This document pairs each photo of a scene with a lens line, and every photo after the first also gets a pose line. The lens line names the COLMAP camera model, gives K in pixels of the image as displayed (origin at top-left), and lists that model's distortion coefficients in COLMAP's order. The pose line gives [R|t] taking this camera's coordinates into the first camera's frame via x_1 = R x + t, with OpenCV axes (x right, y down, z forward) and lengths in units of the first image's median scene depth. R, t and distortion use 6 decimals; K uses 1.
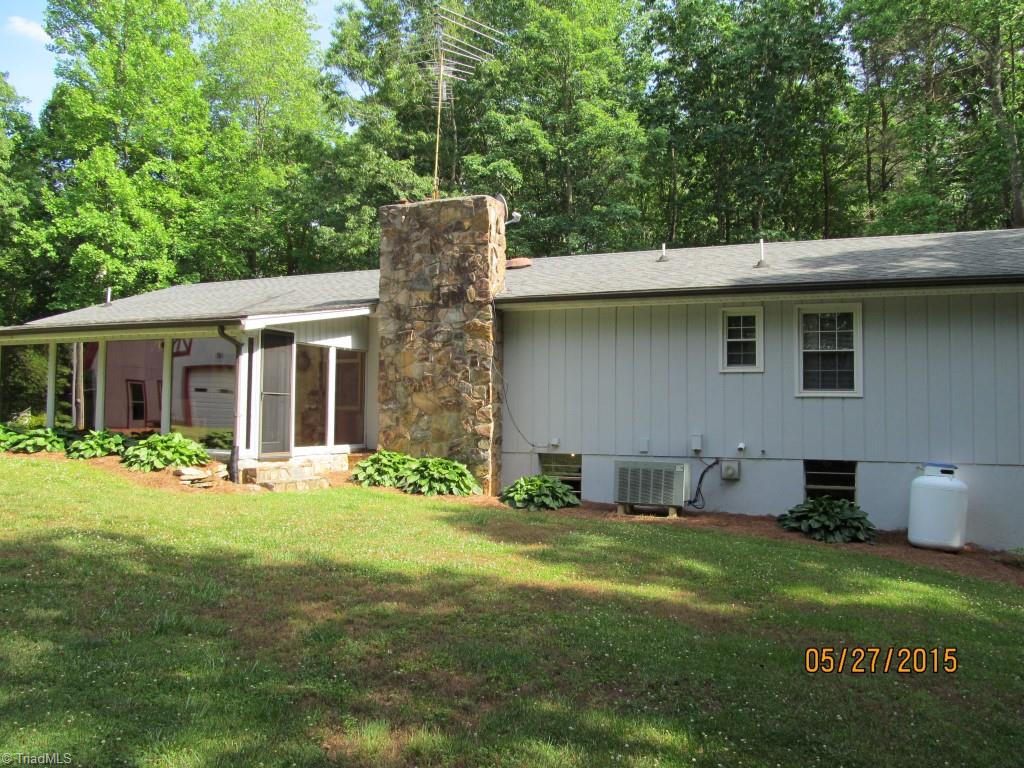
lens RADIAL K [[845.9, 0, 512.0], [0, 845.9, 384.0], [0, 0, 1]] dist [-0.063951, 0.011198]
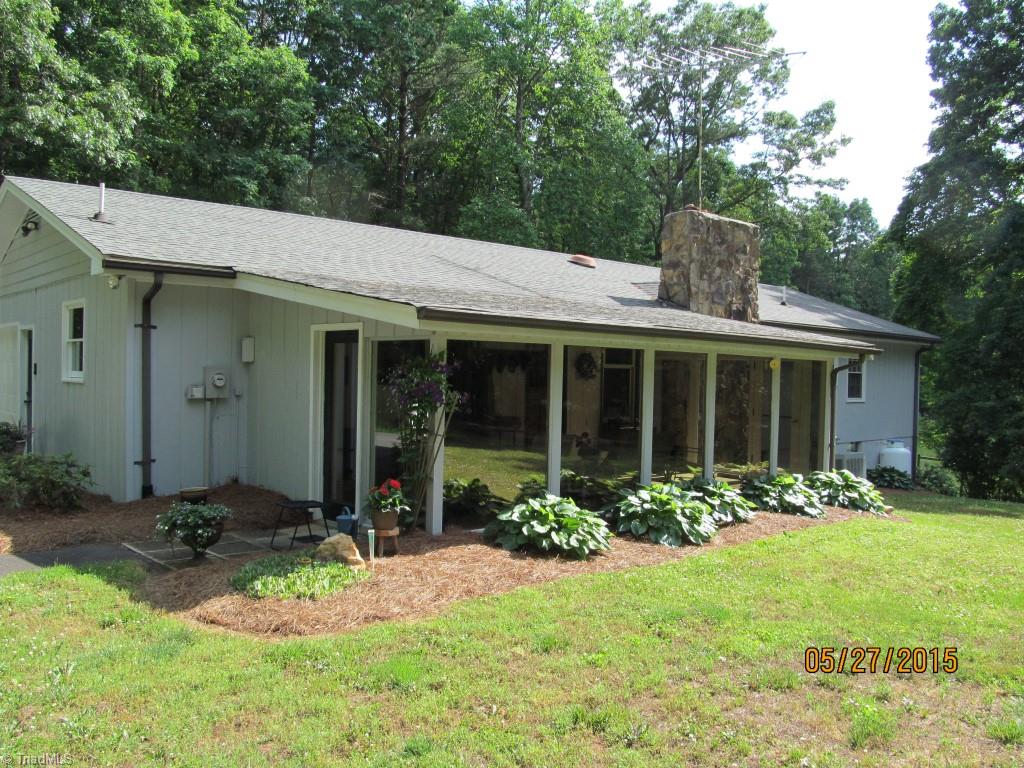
lens RADIAL K [[838.7, 0, 512.0], [0, 838.7, 384.0], [0, 0, 1]] dist [-0.064708, 0.009126]
pose [[0.402195, -0.026625, 0.915167, -1.127404], [-0.048311, 0.997567, 0.050254, -0.053992], [-0.914278, -0.064425, 0.399931, 0.818136]]
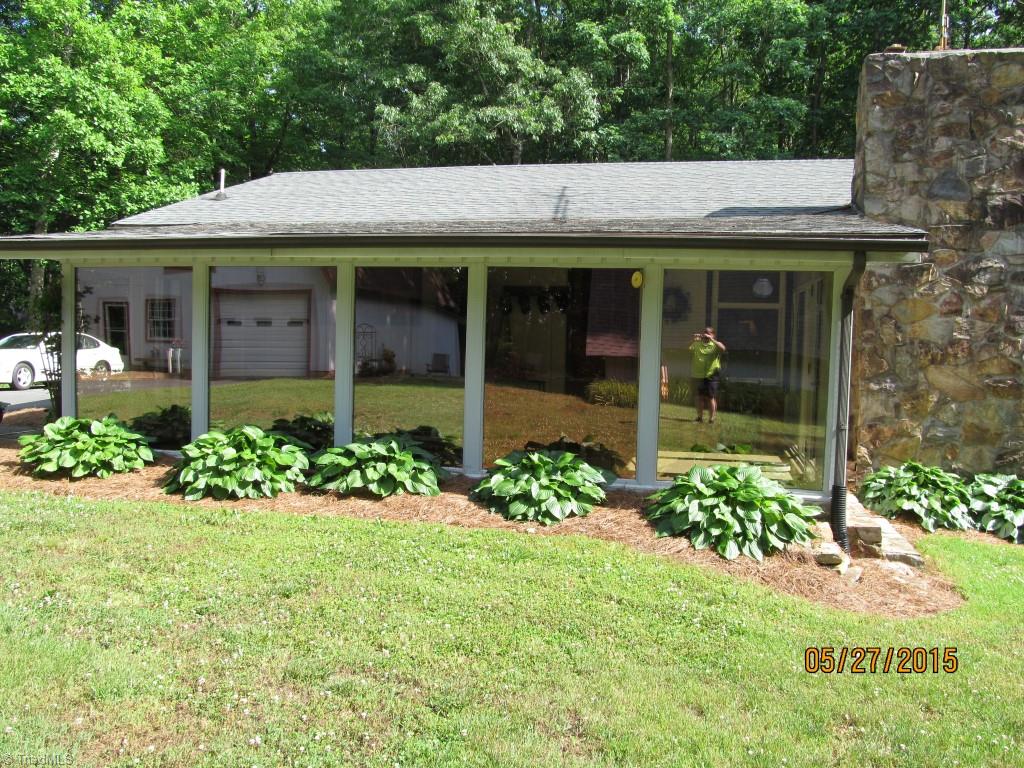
lens RADIAL K [[845.9, 0, 512.0], [0, 845.9, 384.0], [0, 0, 1]] dist [-0.063951, 0.011198]
pose [[0.985751, 0.004056, 0.168162, -0.519481], [-0.021492, 0.994552, 0.101998, -0.031646], [-0.166832, -0.104159, 0.980468, 0.447725]]
